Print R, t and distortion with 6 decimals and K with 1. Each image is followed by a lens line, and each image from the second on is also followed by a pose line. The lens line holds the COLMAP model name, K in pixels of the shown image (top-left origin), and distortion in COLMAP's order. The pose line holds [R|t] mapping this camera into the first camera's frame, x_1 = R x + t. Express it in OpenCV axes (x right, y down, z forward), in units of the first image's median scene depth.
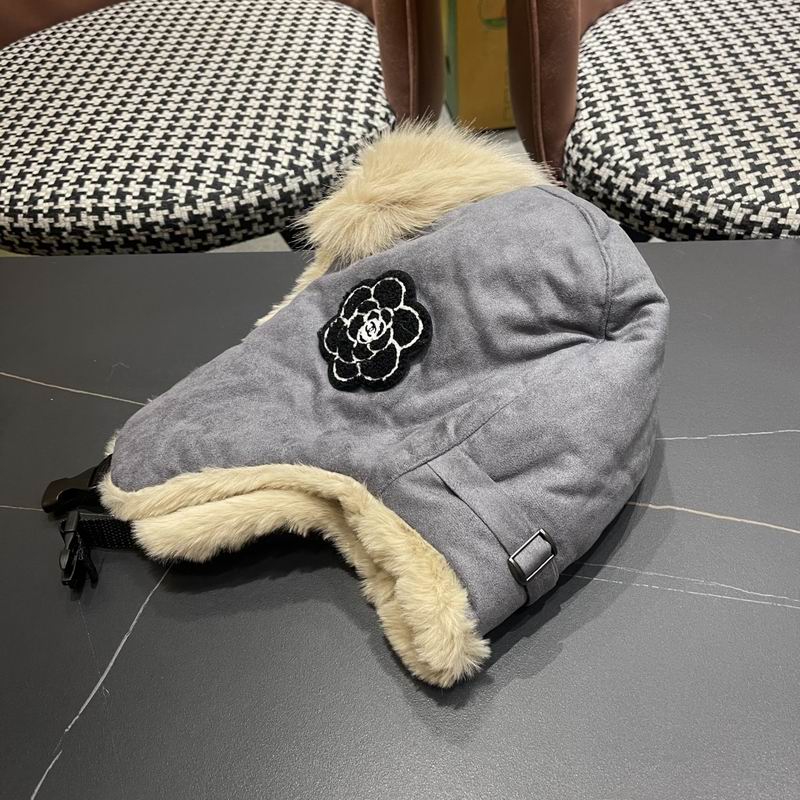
lens RADIAL K [[838.6, 0, 397.4], [0, 838.6, 406.0], [0, 0, 1]] dist [0.019806, 0.000000]
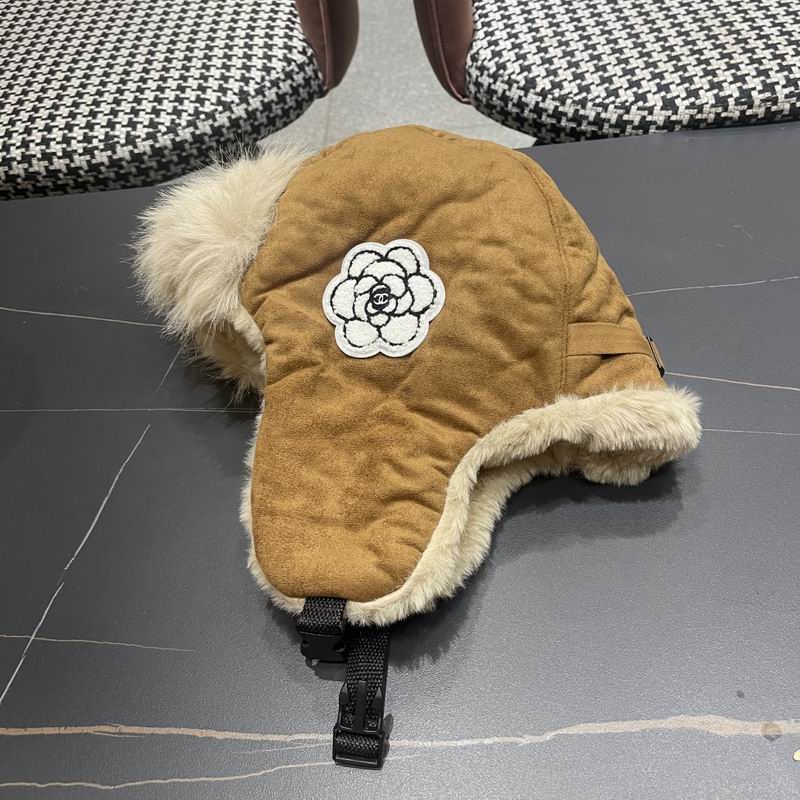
lens RADIAL K [[838.6, 0, 403.9], [0, 838.6, 412.9], [0, 0, 1]] dist [0.019806, 0.000000]
pose [[0.996247, -0.083879, 0.021336, 0.058269], [0.082014, 0.993657, 0.076933, 0.055186], [-0.027654, -0.074894, 0.996808, -0.140046]]
